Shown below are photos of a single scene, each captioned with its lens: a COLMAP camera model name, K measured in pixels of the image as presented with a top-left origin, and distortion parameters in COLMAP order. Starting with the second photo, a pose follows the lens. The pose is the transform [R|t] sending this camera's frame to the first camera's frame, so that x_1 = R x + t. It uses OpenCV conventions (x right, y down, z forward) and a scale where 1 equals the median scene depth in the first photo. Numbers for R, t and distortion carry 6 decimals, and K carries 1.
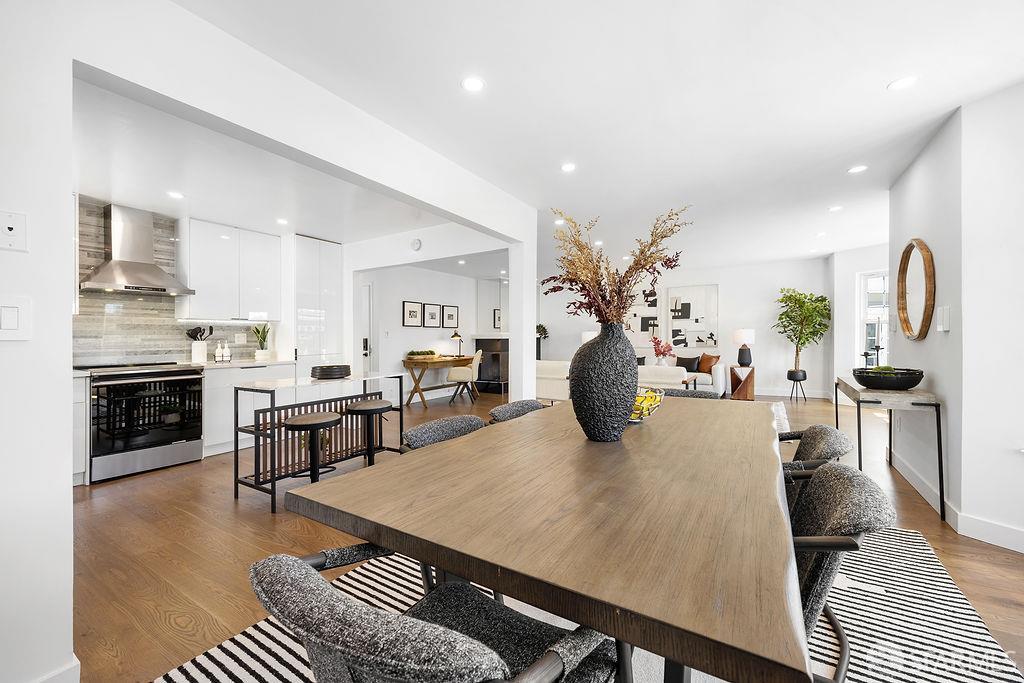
lens RADIAL K [[404.1, 0, 510.9], [0, 404.1, 338.8], [0, 0, 1]] dist [0.000549, -0.000021]
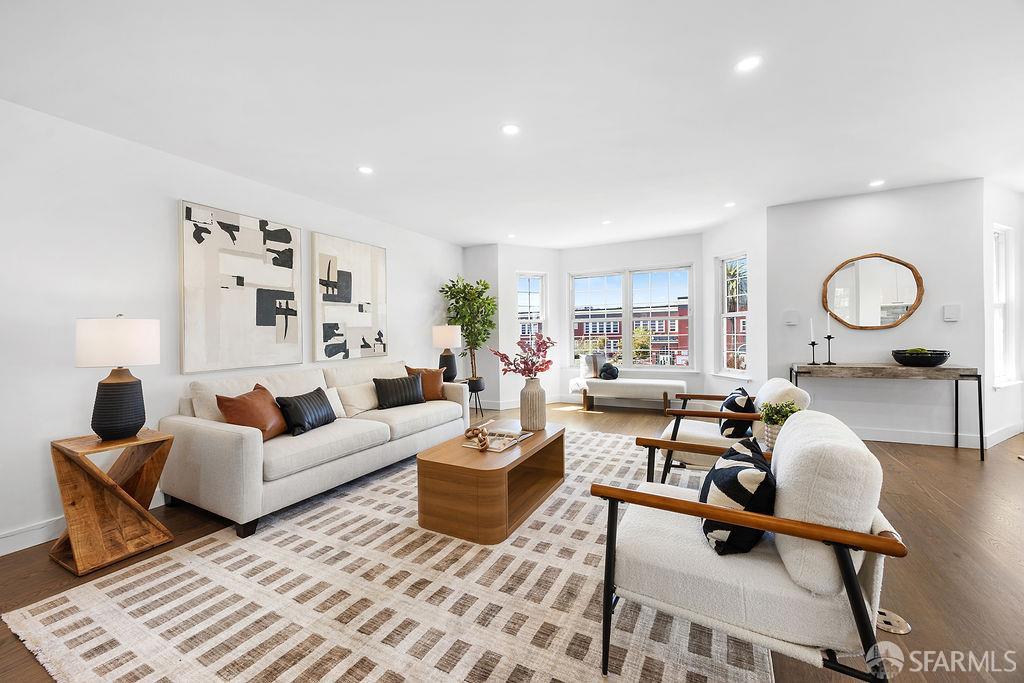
lens RADIAL K [[404.1, 0, 510.9], [0, 404.1, 338.8], [0, 0, 1]] dist [0.000549, -0.000021]
pose [[-0.076422, 0.002821, 0.997072, -0.154754], [0.025372, 0.999678, -0.000883, 0.002148], [-0.996753, 0.025230, -0.076468, 1.530284]]
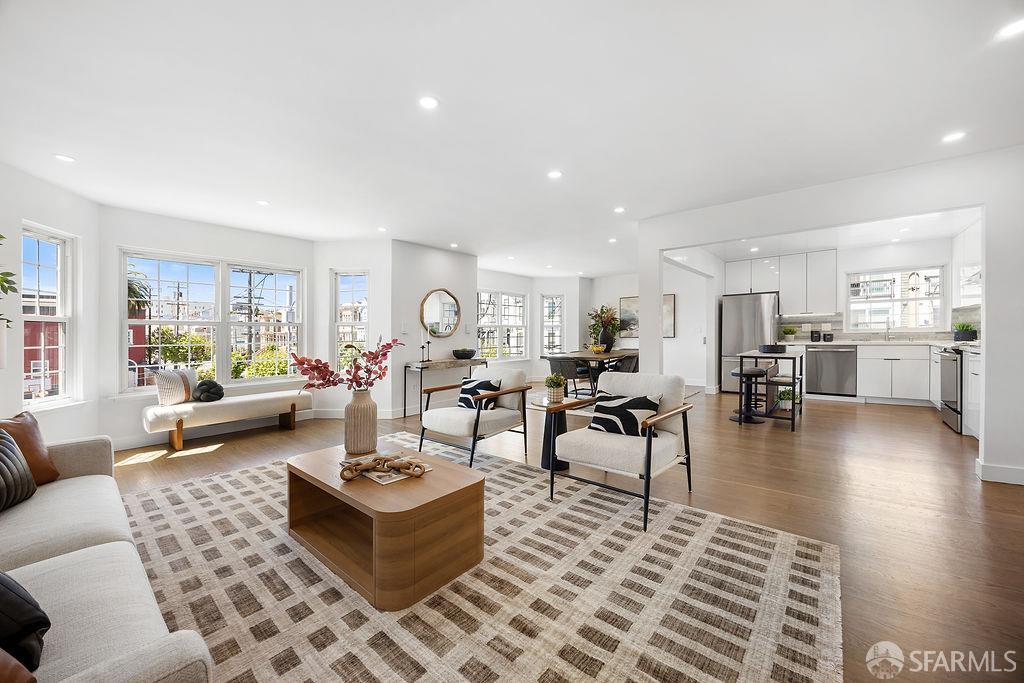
lens RADIAL K [[384.9, 0, 527.1], [0, 384.9, 341.8], [0, 0, 1]] dist [-0.002052, -0.000256]
pose [[-0.992473, 0.027408, 0.119355, 0.219457], [0.029868, 0.999376, 0.018873, 0.000540], [-0.118763, 0.022296, -0.992672, 1.933879]]
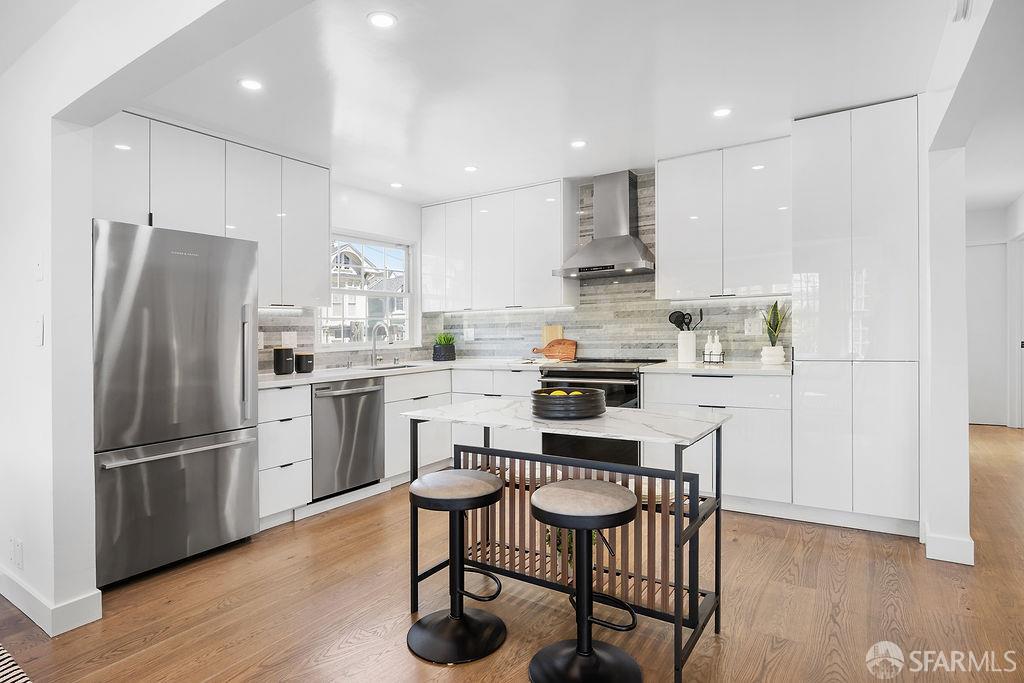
lens RADIAL K [[530.5, 0, 514.1], [0, 530.5, 336.6], [0, 0, 1]] dist [-0.002750, -0.000916]
pose [[-0.017331, 0.018344, -0.999682, 0.149690], [0.020969, 0.999618, 0.017979, -0.007539], [0.999630, -0.020651, -0.017709, 0.720206]]
